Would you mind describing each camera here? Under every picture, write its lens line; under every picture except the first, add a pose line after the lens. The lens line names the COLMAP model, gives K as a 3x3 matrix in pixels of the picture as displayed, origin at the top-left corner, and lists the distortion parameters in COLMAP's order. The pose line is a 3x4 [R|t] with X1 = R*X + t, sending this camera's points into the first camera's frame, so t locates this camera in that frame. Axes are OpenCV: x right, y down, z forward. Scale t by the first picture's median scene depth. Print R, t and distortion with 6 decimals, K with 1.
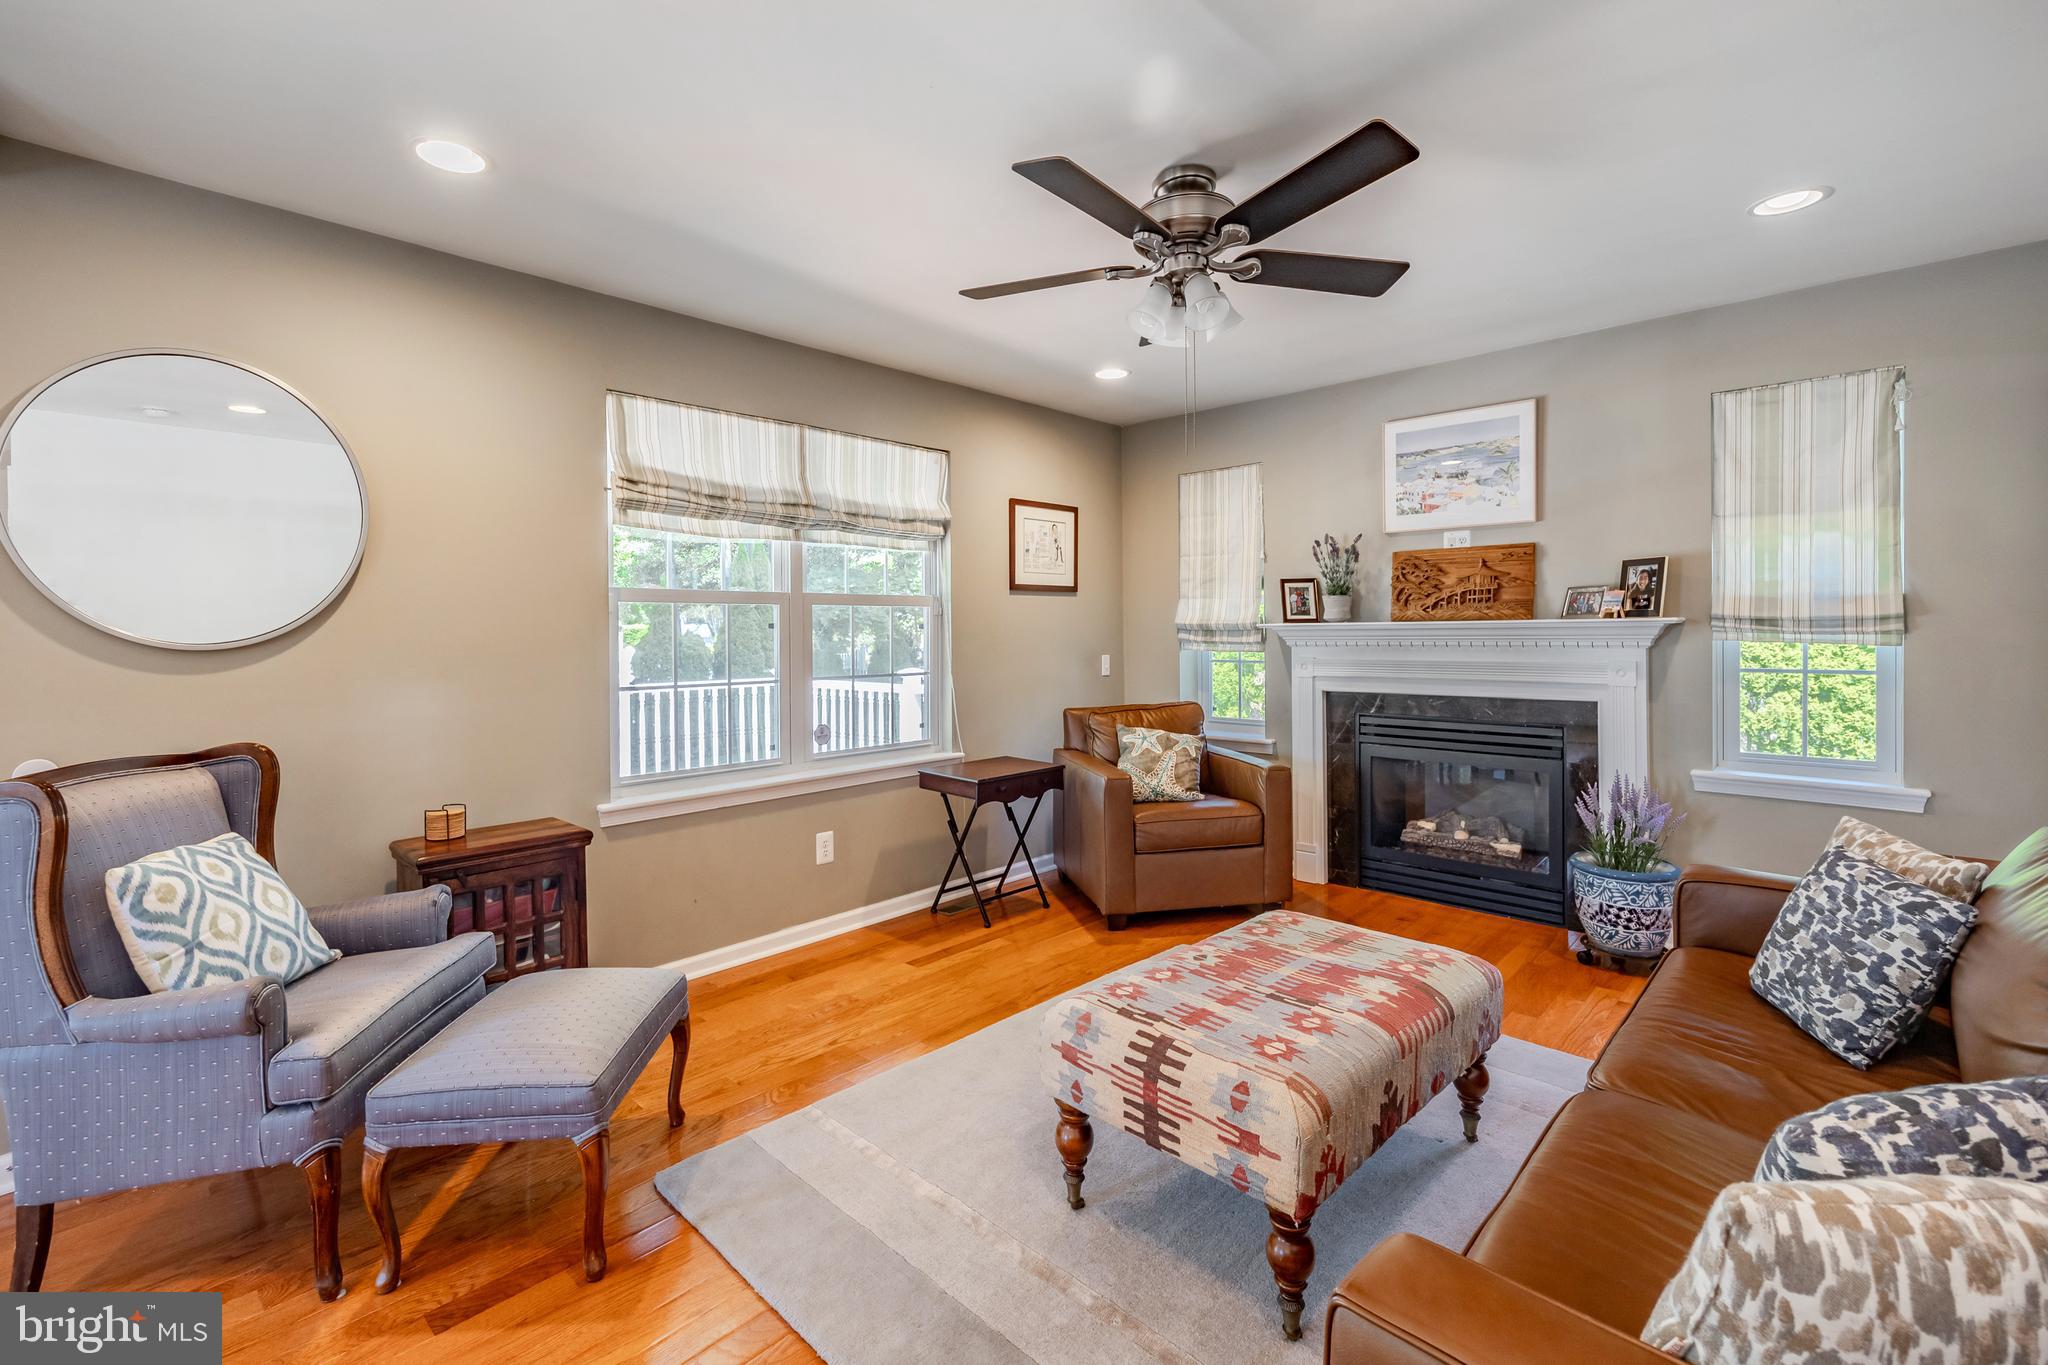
lens RADIAL K [[917.4, 0, 960.2], [0, 917.4, 636.7], [0, 0, 1]] dist [0.005052, 0.001430]
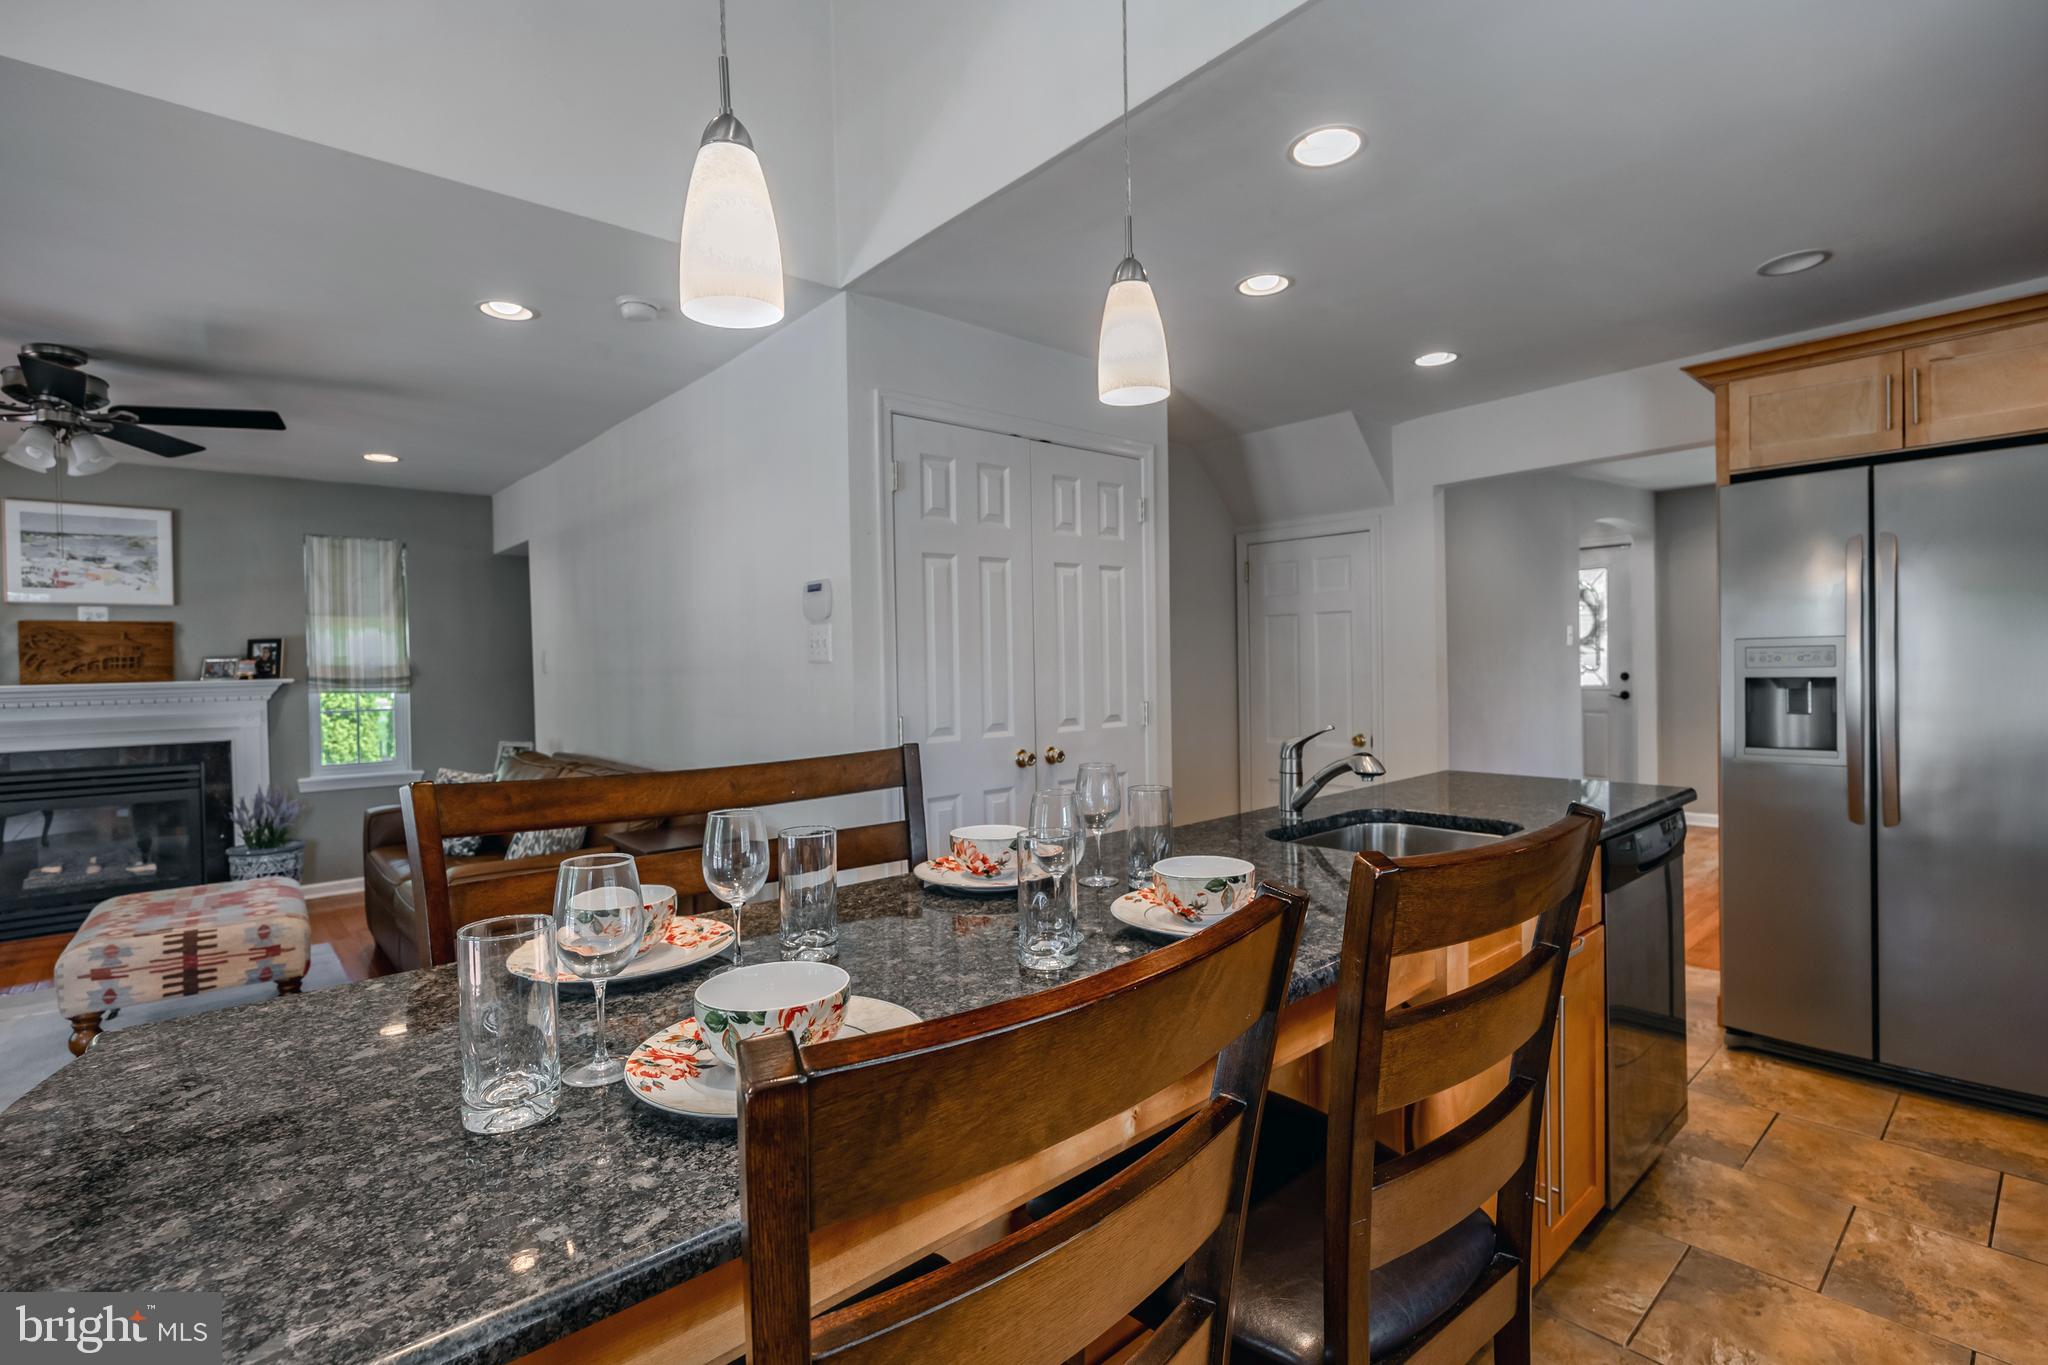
lens RADIAL K [[943.0, 0, 1033.8], [0, 943.0, 669.1], [0, 0, 1]] dist [-0.000682, 0.001374]
pose [[0.070605, 0.003105, 0.997500, -0.596496], [0.028179, 0.999590, -0.005107, 0.004649], [-0.997106, 0.028469, 0.070488, -0.288802]]
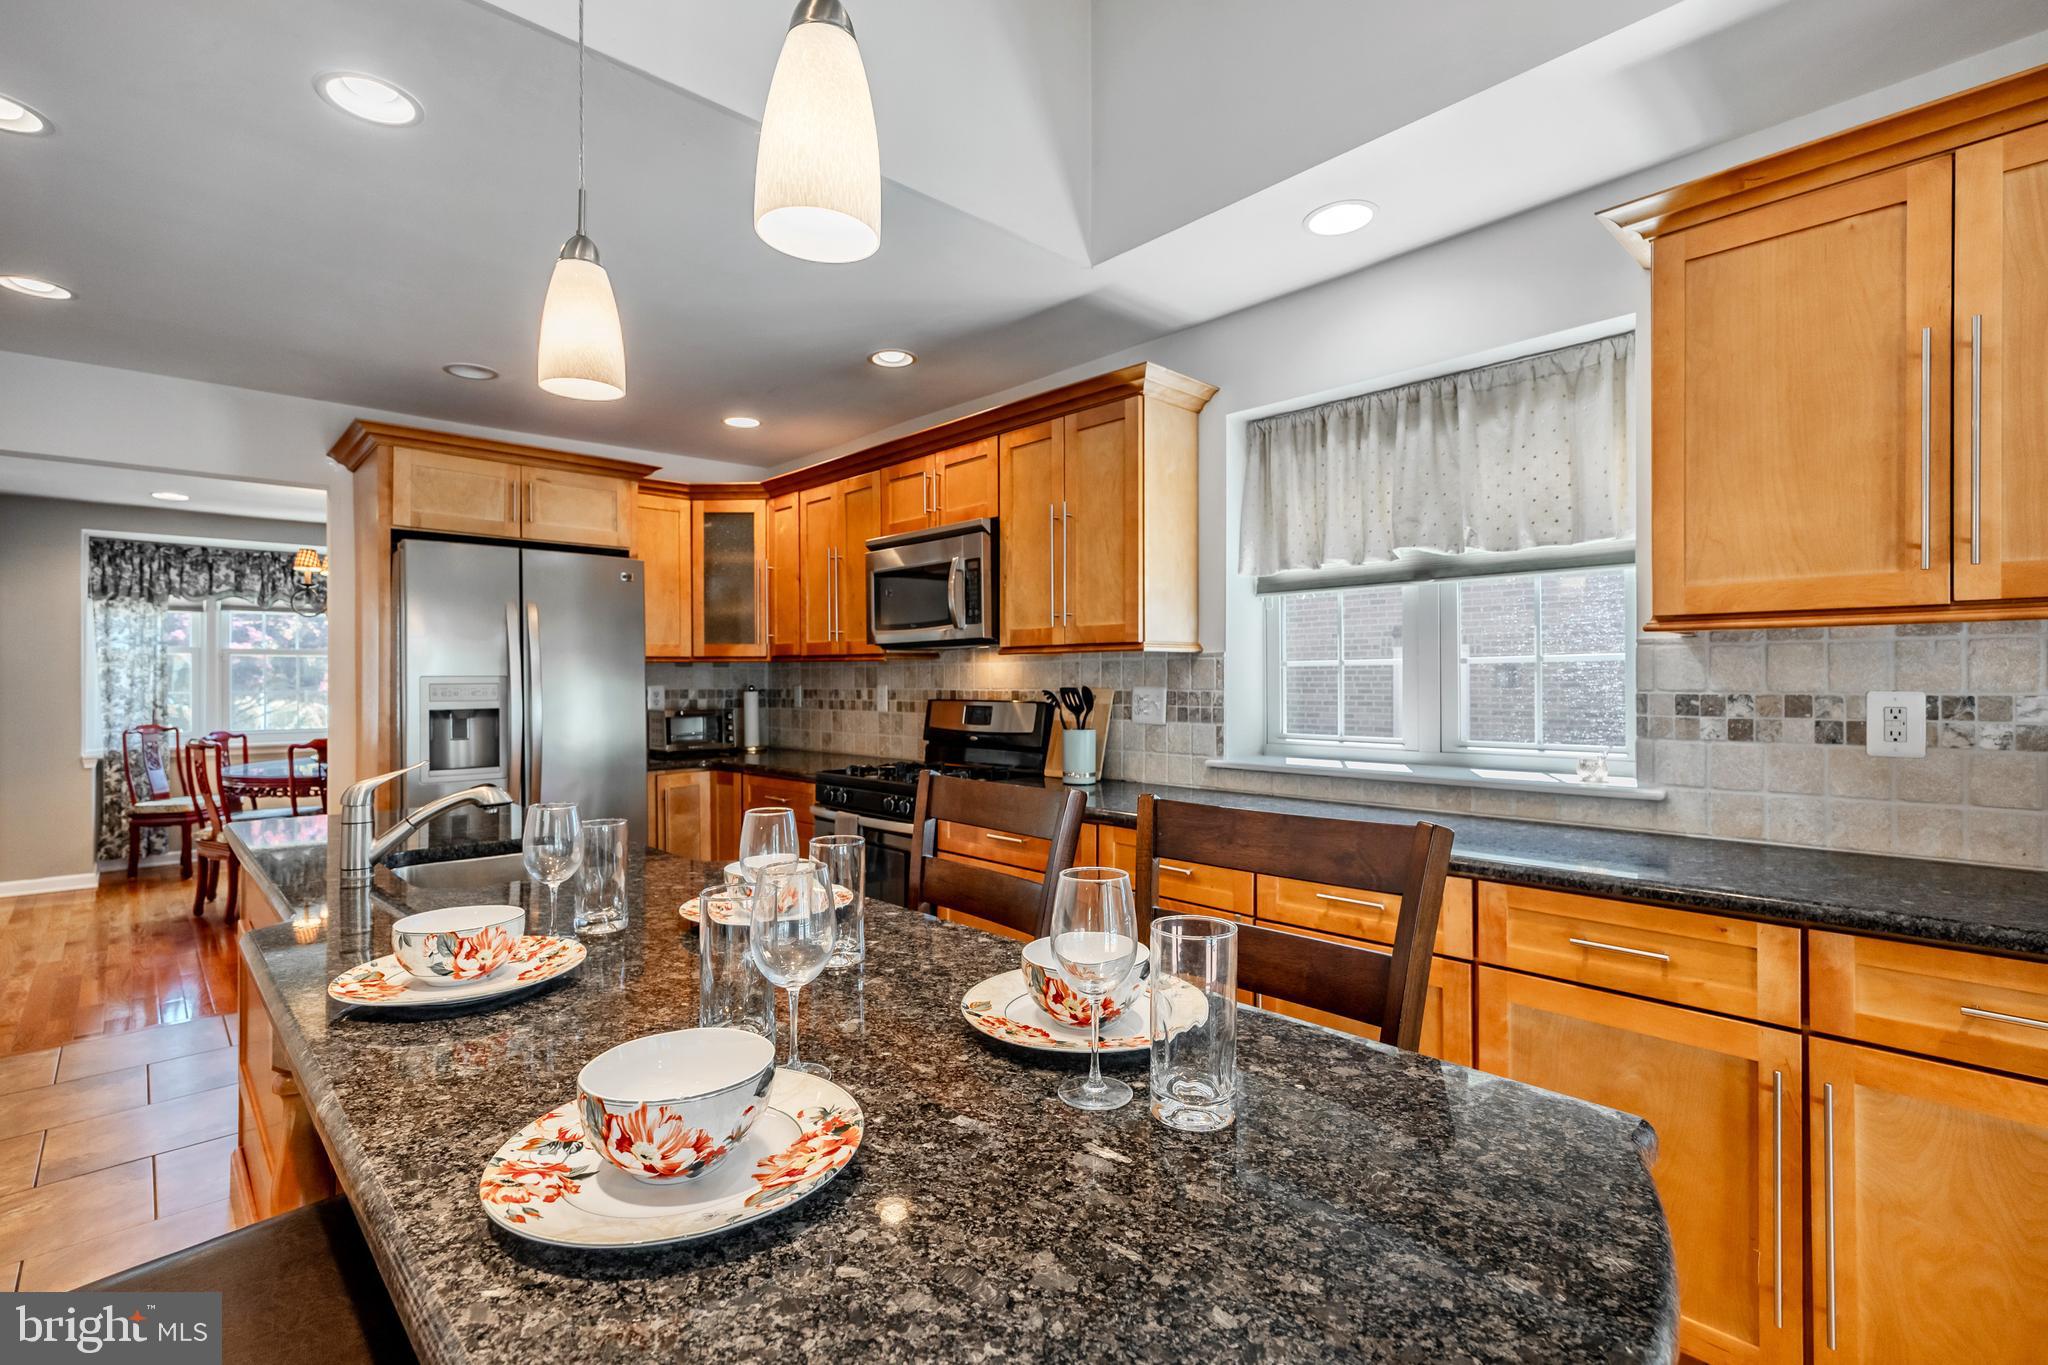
lens RADIAL K [[943.0, 0, 1010.0], [0, 943.0, 678.3], [0, 0, 1]] dist [-0.000682, 0.001374]
pose [[-0.998990, 0.013214, 0.042948, -0.402348], [0.013289, 0.999911, 0.001466, 0.001071], [-0.042925, 0.002035, -0.999076, 0.001236]]
